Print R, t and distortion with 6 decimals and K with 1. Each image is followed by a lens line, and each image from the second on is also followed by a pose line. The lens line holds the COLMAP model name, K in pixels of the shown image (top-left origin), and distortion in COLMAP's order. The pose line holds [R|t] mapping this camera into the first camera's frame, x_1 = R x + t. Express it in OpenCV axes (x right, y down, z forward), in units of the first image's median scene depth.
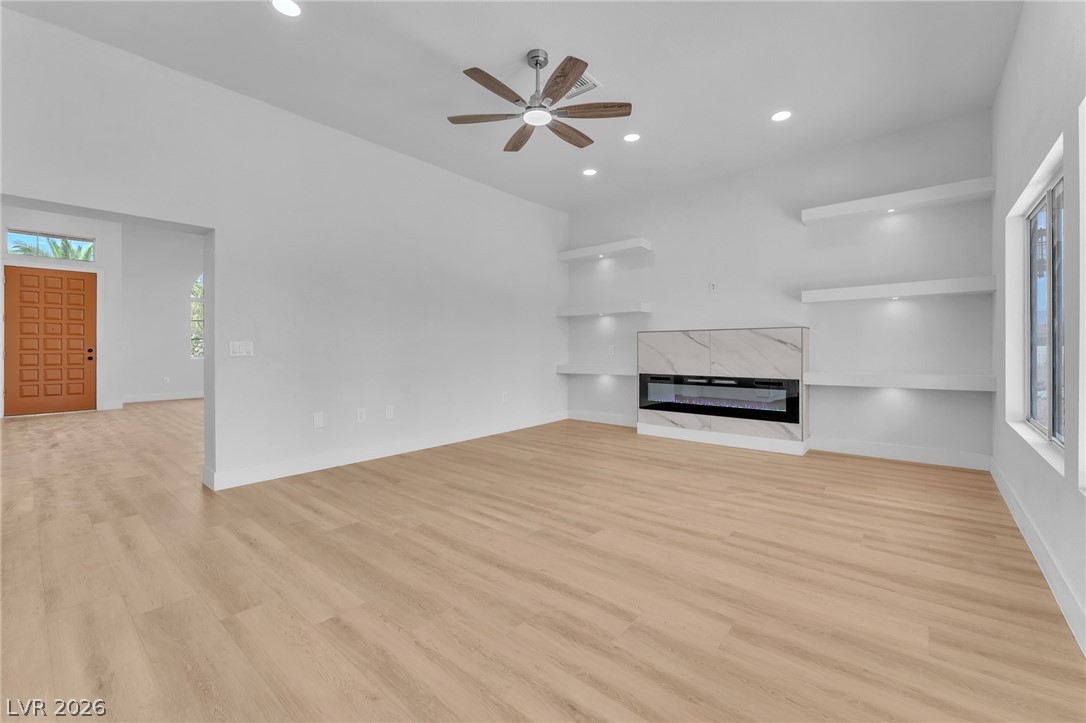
lens RADIAL K [[444.6, 0, 536.7], [0, 444.6, 346.8], [0, 0, 1]] dist [-0.001468, -0.000612]
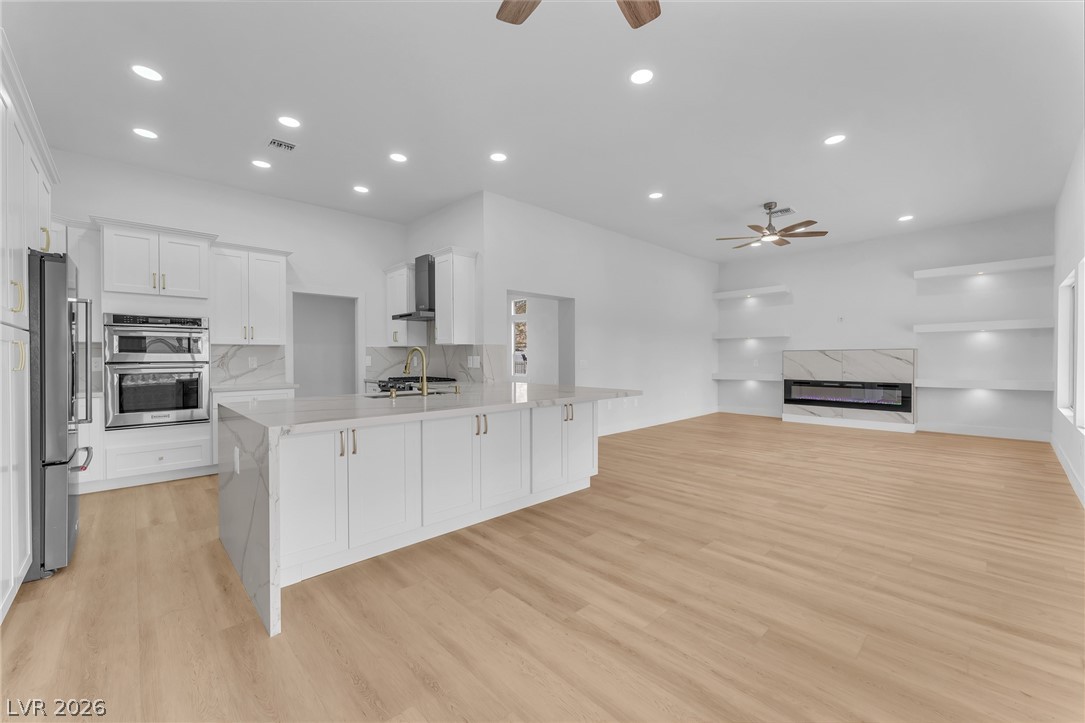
lens RADIAL K [[439.3, 0, 535.1], [0, 439.3, 361.4], [0, 0, 1]] dist [0.001987, 0.001300]
pose [[0.995060, 0.000123, -0.099279, -0.673736], [0.001291, 0.999899, 0.014178, -0.031618], [0.099270, -0.014236, 0.994959, -0.780029]]
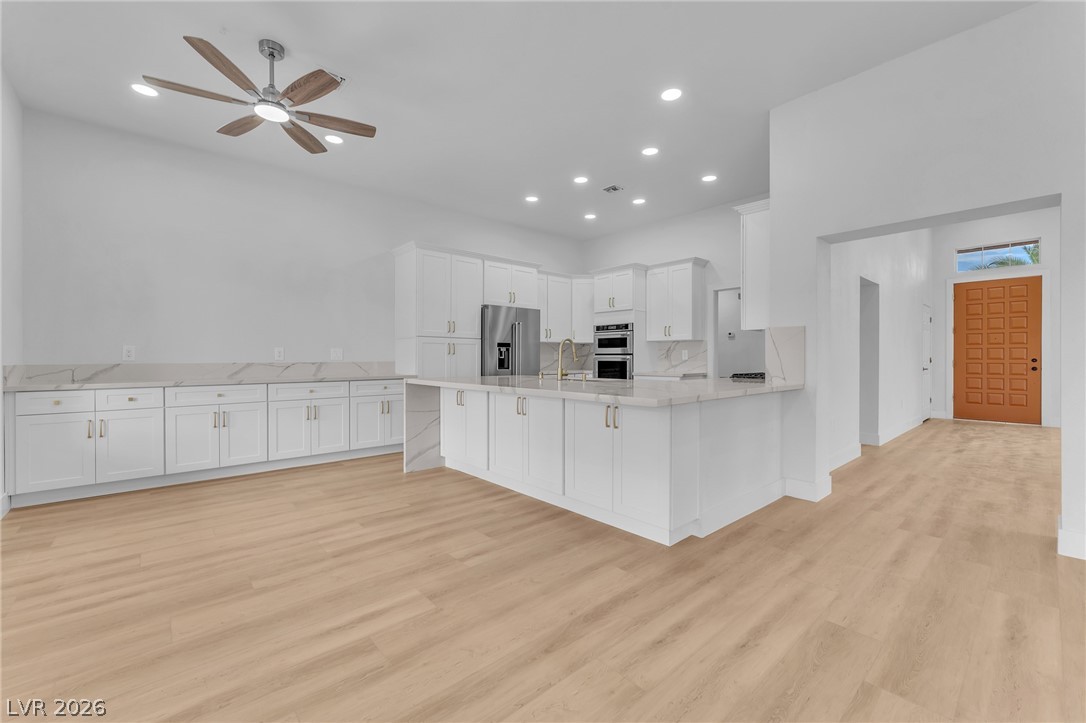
lens RADIAL K [[444.6, 0, 544.8], [0, 444.6, 360.3], [0, 0, 1]] dist [-0.001468, -0.000612]
pose [[-0.127392, 0.007223, -0.991826, 0.098452], [0.002496, 0.999973, 0.006961, -0.000565], [0.991849, -0.001589, -0.127407, 0.251045]]
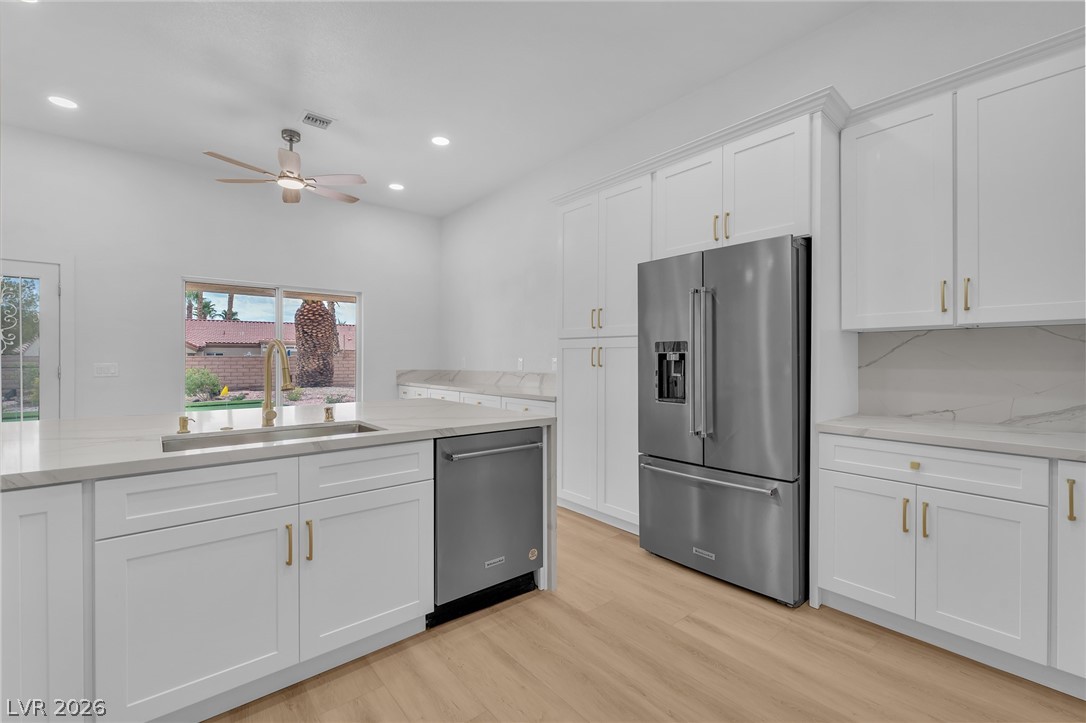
lens RADIAL K [[463.7, 0, 549.1], [0, 463.7, 361.1], [0, 0, 1]] dist [0.005111, 0.000377]
pose [[-0.989718, -0.001261, 0.143028, -1.436453], [-0.000731, 0.999993, 0.003752, -0.025665], [-0.143032, 0.003609, -0.989711, 0.662861]]
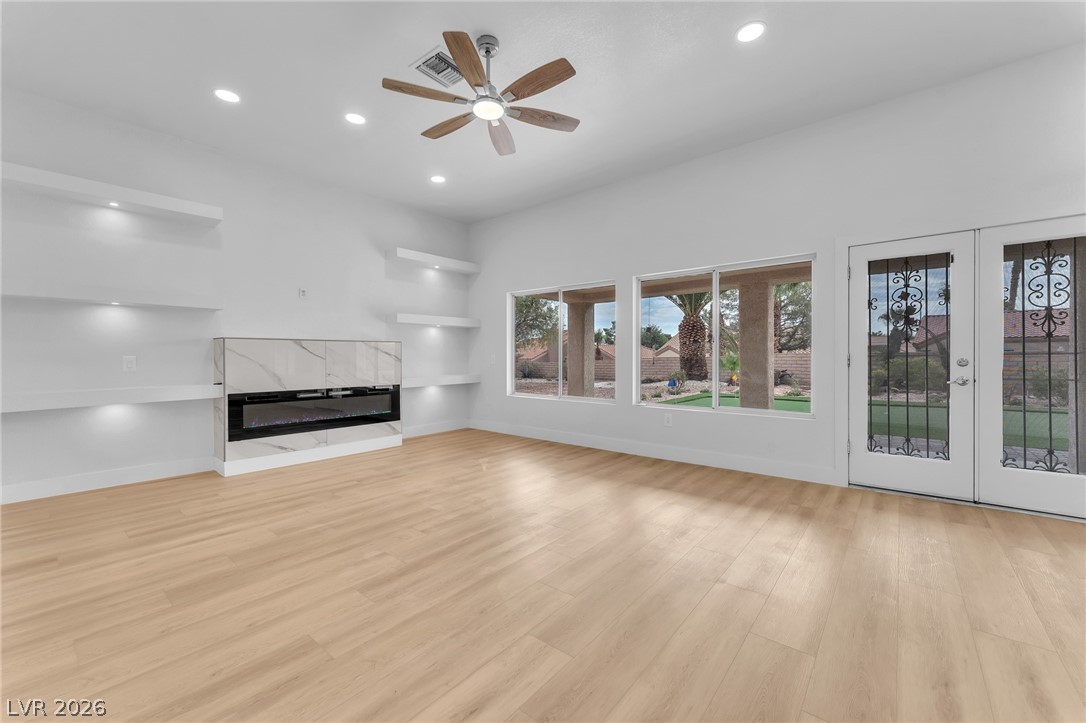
lens RADIAL K [[444.6, 0, 538.7], [0, 444.6, 355.9], [0, 0, 1]] dist [-0.001468, -0.000612]
pose [[-0.020207, 0.007822, 0.999765, -0.797649], [0.003949, 0.999962, -0.007744, 0.007142], [-0.999788, 0.003791, -0.020237, 0.783463]]
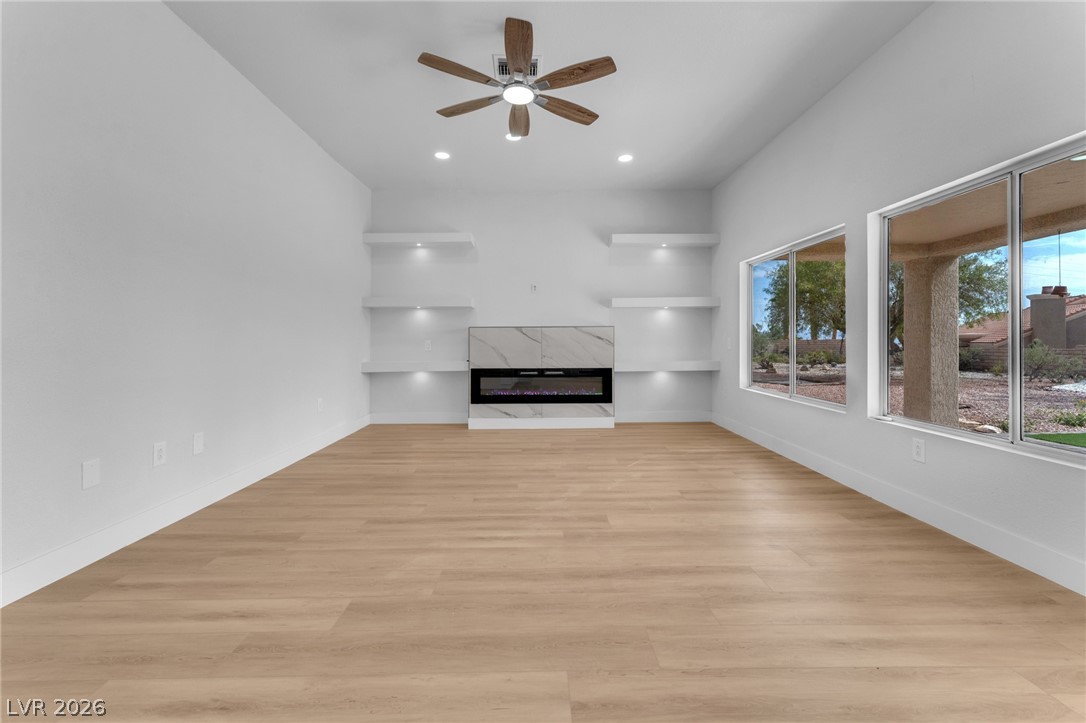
lens RADIAL K [[444.6, 0, 535.3], [0, 444.6, 339.0], [0, 0, 1]] dist [-0.001468, -0.000612]
pose [[0.750889, 0.004908, 0.660410, -0.498000], [-0.000120, 0.999973, -0.007295, 0.001179], [-0.660428, 0.005399, 0.750870, 0.240365]]
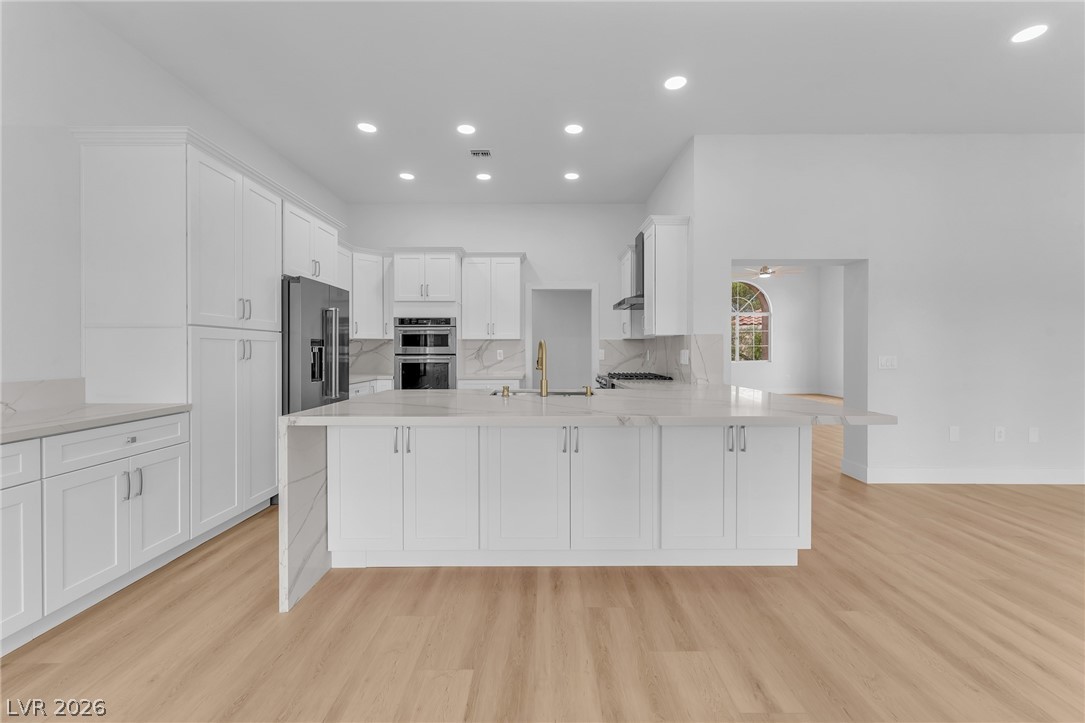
lens RADIAL K [[439.3, 0, 546.8], [0, 439.3, 362.1], [0, 0, 1]] dist [0.001987, 0.001300]
pose [[0.654601, 0.021395, -0.755671, -0.388885], [0.001659, 0.999556, 0.029737, -0.031230], [0.755972, -0.020720, 0.654275, -0.384446]]
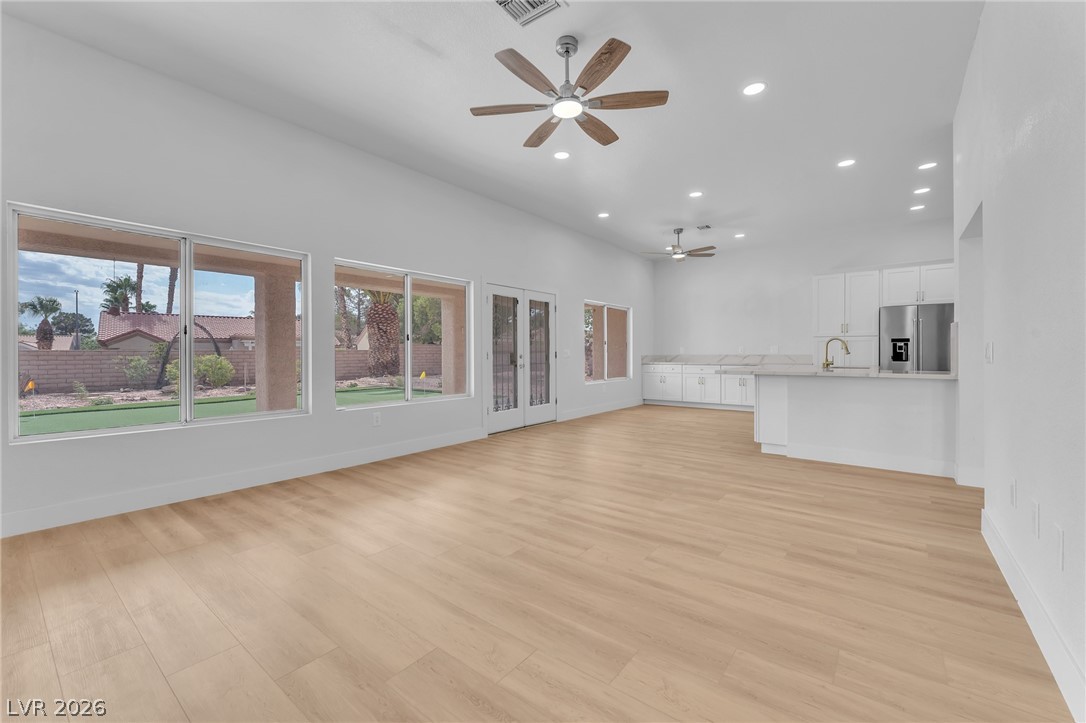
lens RADIAL K [[444.6, 0, 551.9], [0, 444.6, 358.1], [0, 0, 1]] dist [-0.001468, -0.000612]
pose [[-0.997139, 0.006738, -0.075287, 0.093953], [0.006003, 0.999932, 0.009979, 0.002031], [0.075350, 0.009499, -0.997112, 1.661433]]
